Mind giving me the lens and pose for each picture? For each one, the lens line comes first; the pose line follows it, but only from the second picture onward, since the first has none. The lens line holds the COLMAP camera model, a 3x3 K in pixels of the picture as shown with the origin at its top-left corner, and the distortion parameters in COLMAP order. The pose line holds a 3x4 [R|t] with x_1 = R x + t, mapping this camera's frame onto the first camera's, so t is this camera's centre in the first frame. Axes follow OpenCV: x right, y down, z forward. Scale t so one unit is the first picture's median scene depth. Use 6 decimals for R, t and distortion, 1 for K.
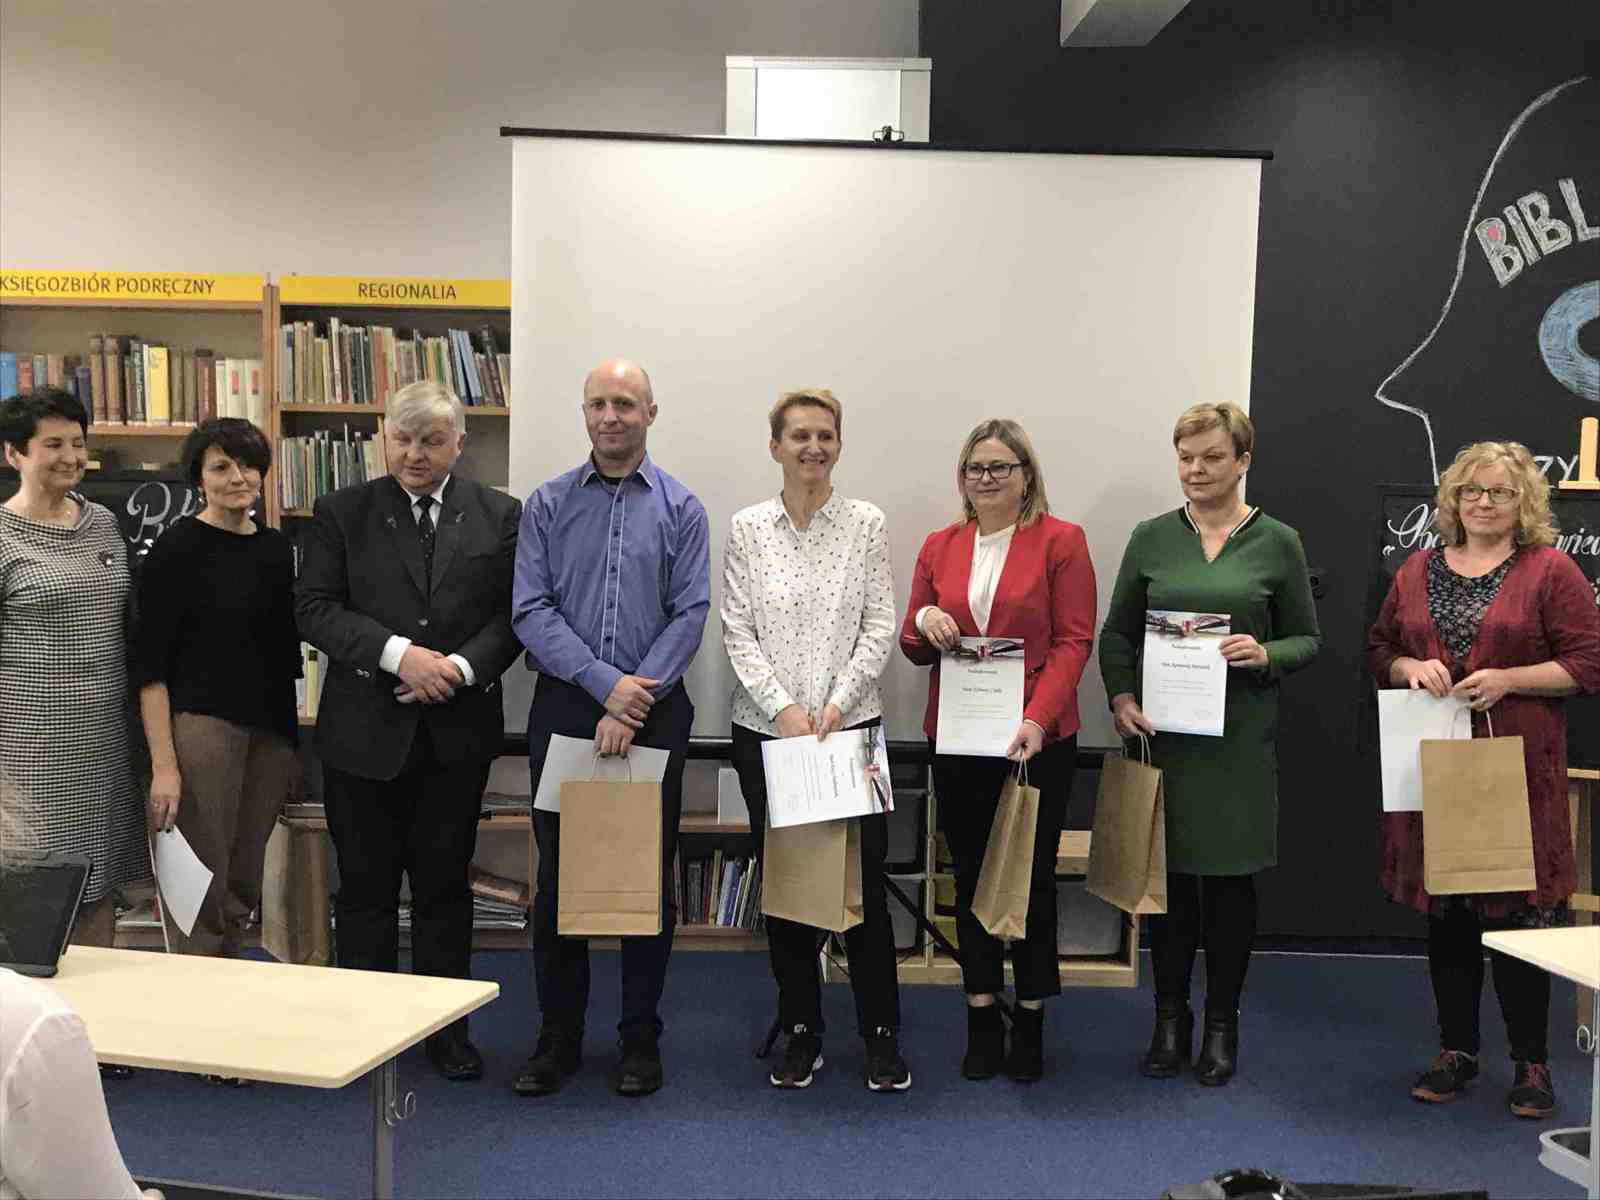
lens RADIAL K [[2152.1, 0, 820.0], [0, 2152.1, 571.2], [0, 0, 1]] dist [0.069309, 0.000000]
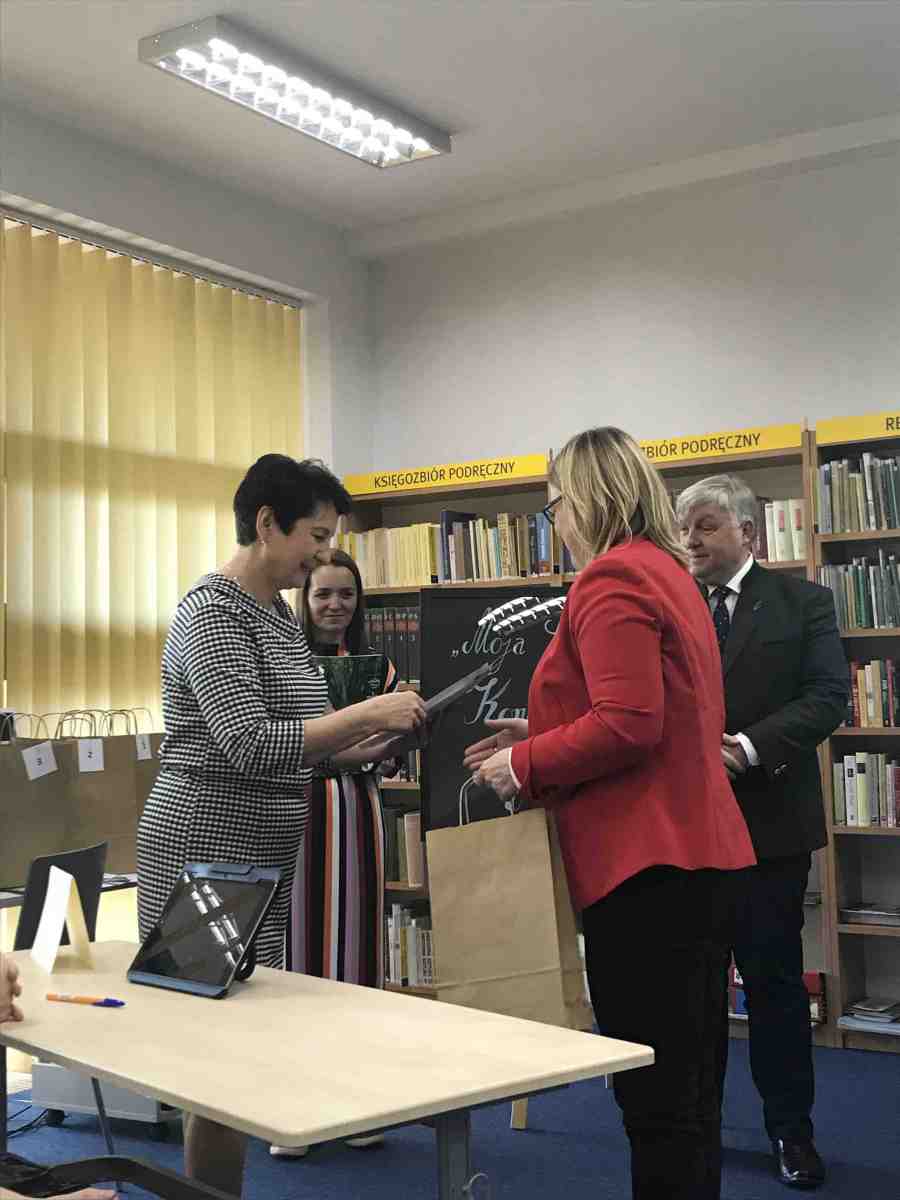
lens RADIAL K [[1614.1, 0, 445.2], [0, 1614.1, 582.4], [0, 0, 1]] dist [0.069309, 0.000000]
pose [[0.834805, -0.073885, -0.545565, 0.037327], [0.007775, 0.992437, -0.122507, 0.044680], [0.550490, 0.098028, 0.829066, 0.217794]]
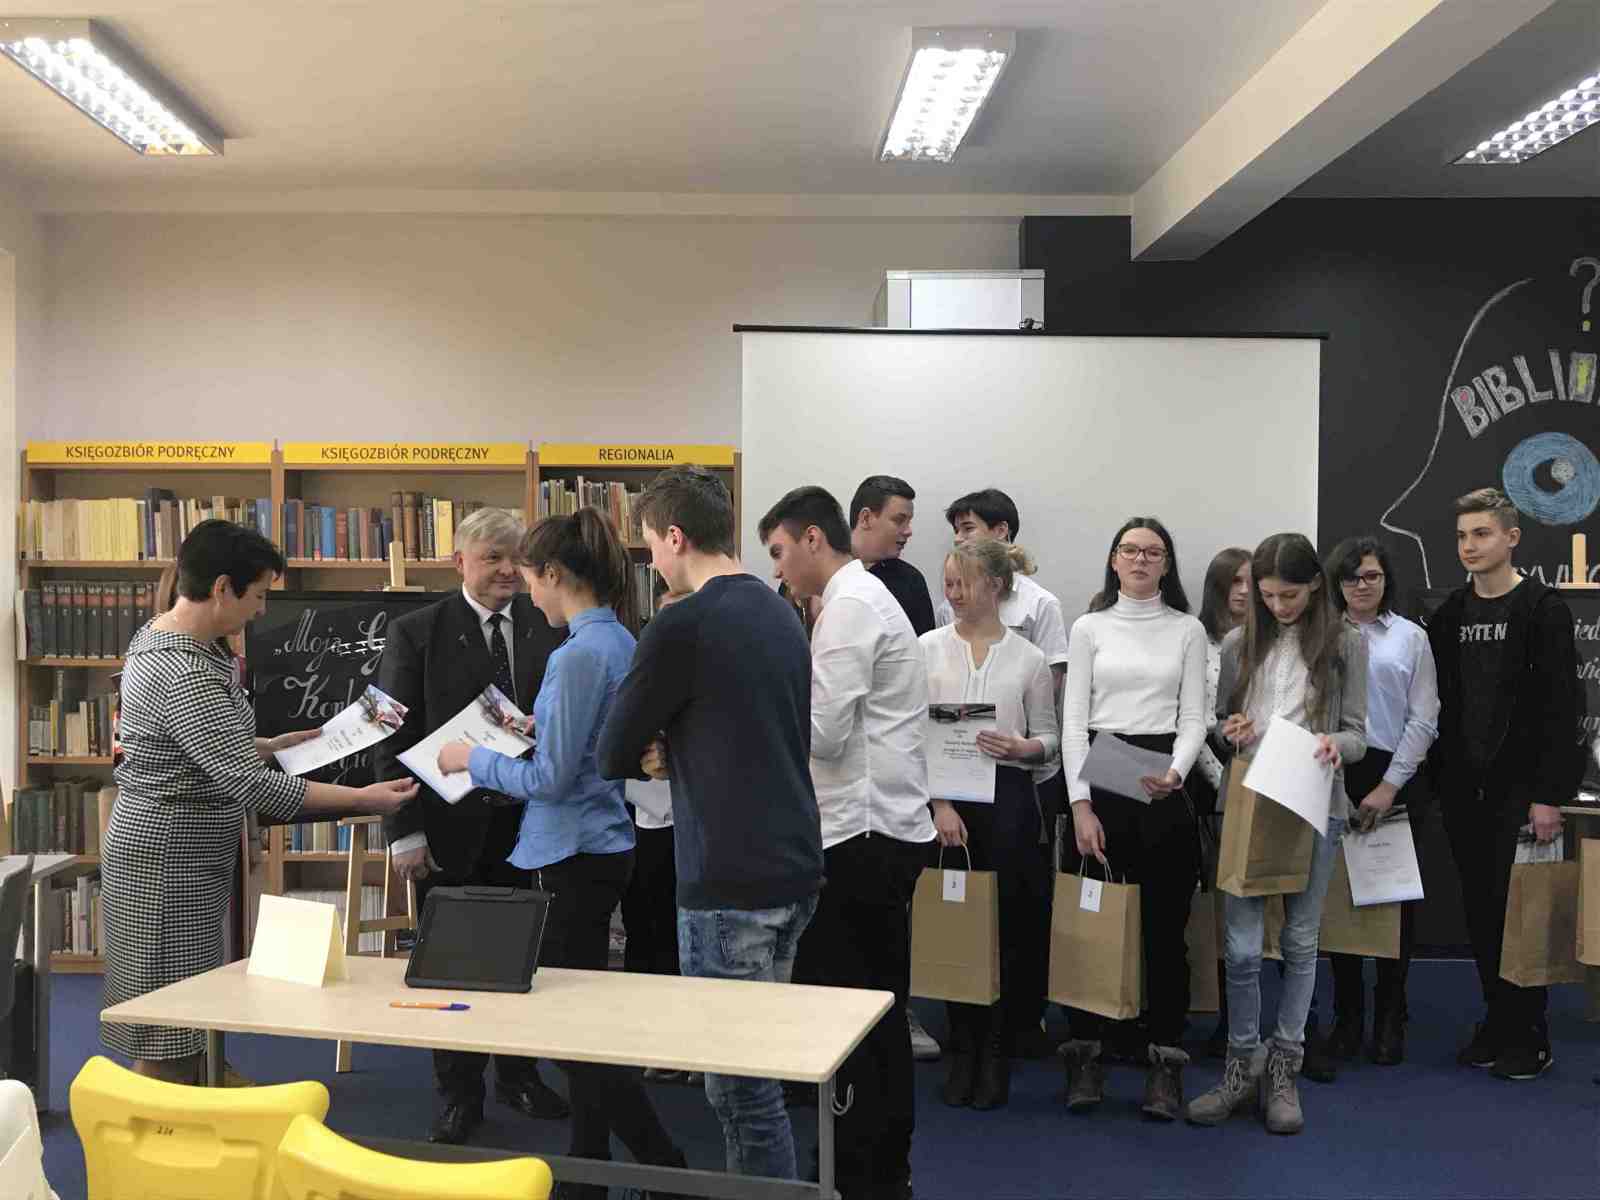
lens RADIAL K [[1593.2, 0, 801.7], [0, 1593.2, 597.3], [0, 0, 1]] dist [0.065241, 0.000000]
pose [[0.999709, -0.016587, 0.017501, -0.109856], [0.017462, 0.998542, -0.051069, 0.006758], [-0.016628, 0.051359, 0.998542, 0.046110]]
